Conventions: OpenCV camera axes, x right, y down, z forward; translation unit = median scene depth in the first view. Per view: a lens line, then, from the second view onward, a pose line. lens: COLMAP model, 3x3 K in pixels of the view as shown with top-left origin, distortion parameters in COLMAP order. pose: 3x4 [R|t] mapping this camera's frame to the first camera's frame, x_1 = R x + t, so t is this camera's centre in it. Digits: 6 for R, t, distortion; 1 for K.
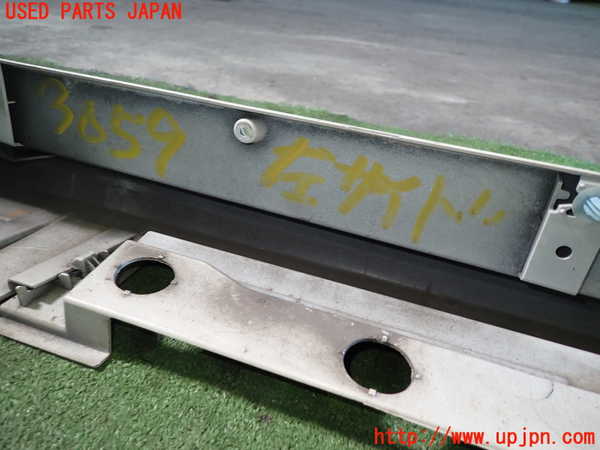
lens RADIAL K [[438.1, 0, 300.0], [0, 438.1, 225.0], [0, 0, 1]] dist [0.003873, 0.000183]
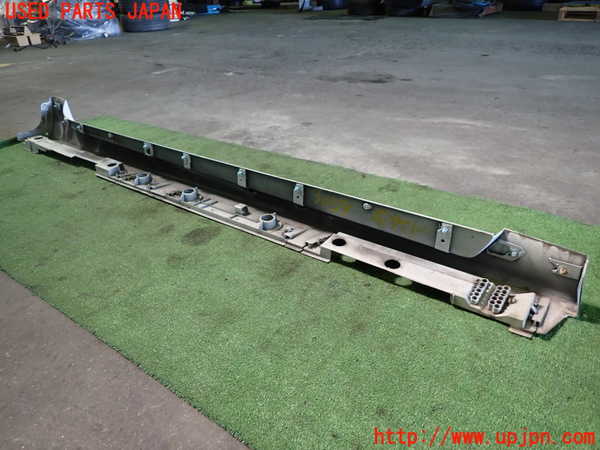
lens RADIAL K [[438.1, 0, 300.0], [0, 438.1, 225.0], [0, 0, 1]] dist [0.003873, 0.000183]
pose [[0.936730, 0.042941, -0.347409, 0.634760], [-0.062532, 0.997011, -0.045372, 0.149760], [0.344422, 0.064226, 0.936616, -2.634087]]
